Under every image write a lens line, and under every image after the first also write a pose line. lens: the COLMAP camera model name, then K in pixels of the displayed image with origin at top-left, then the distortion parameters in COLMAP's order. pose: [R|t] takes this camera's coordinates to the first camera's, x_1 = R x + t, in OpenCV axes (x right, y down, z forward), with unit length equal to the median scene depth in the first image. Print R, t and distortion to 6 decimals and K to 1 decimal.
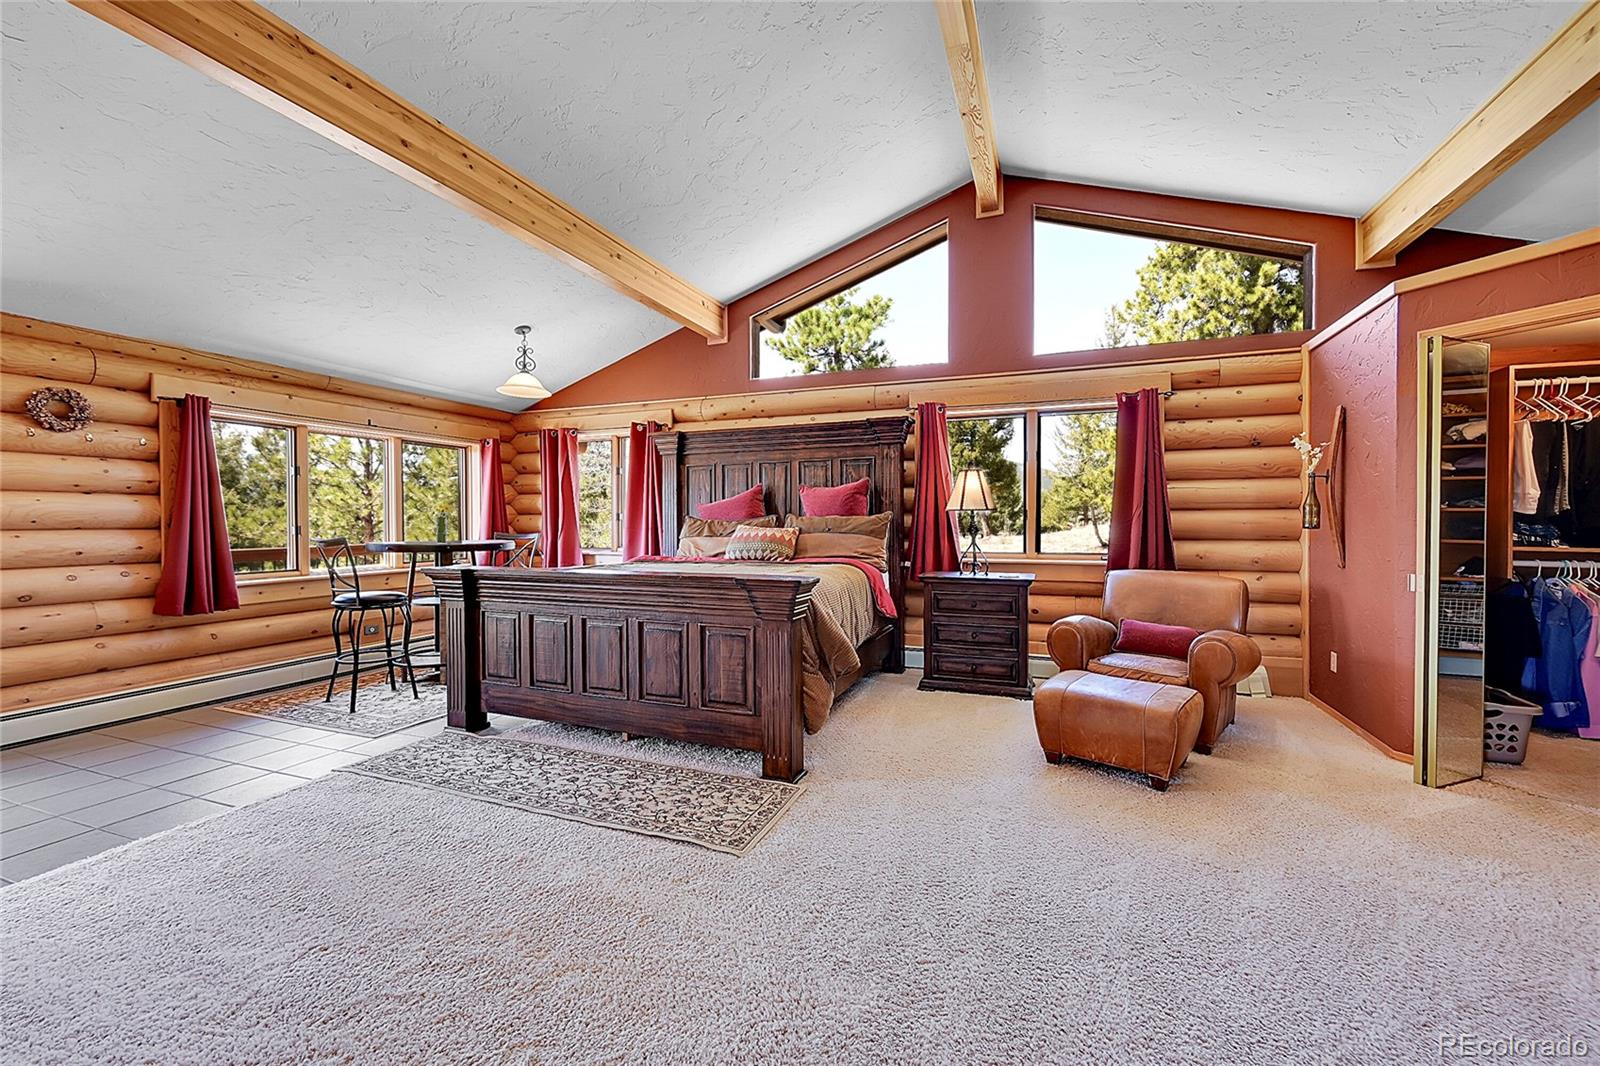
lens RADIAL K [[645.3, 0, 794.0], [0, 645.3, 524.2], [0, 0, 1]] dist [0.000503, 0.000309]
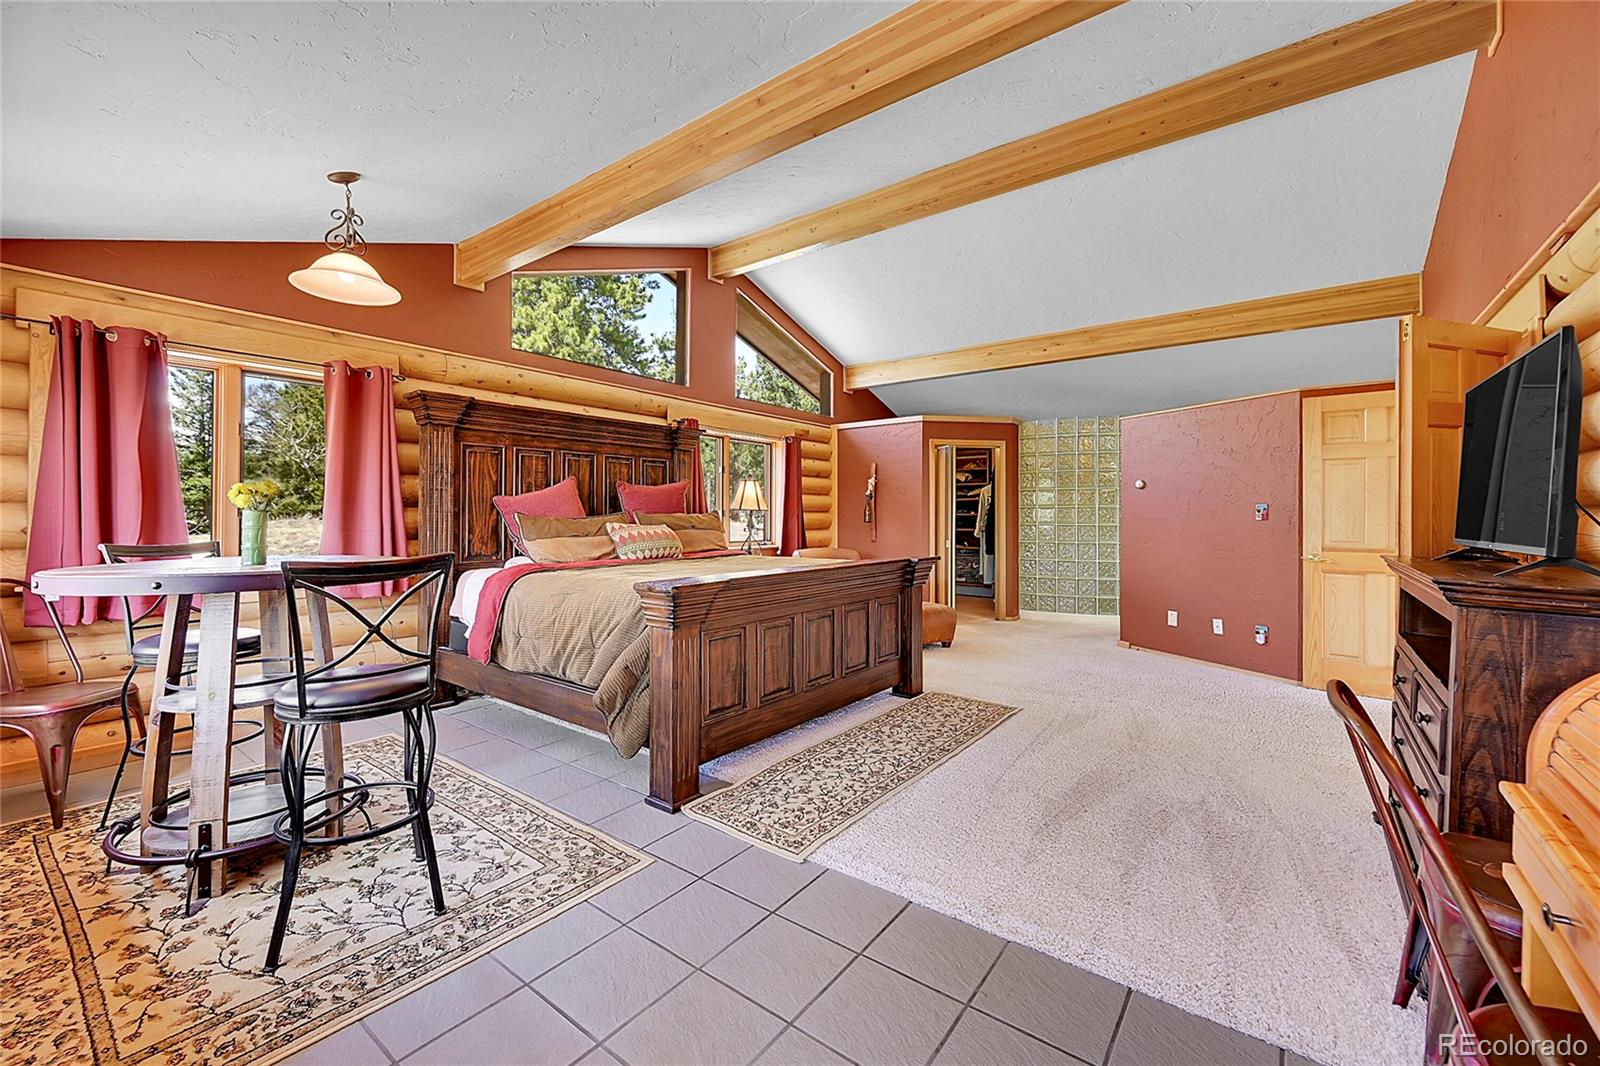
lens RADIAL K [[645.3, 0, 794.0], [0, 645.3, 524.2], [0, 0, 1]] dist [0.000503, 0.000309]
pose [[0.280126, -0.006838, 0.959939, -1.357260], [0.009445, 0.999946, 0.004367, 0.000914], [-0.959917, 0.007844, 0.280176, 0.773136]]
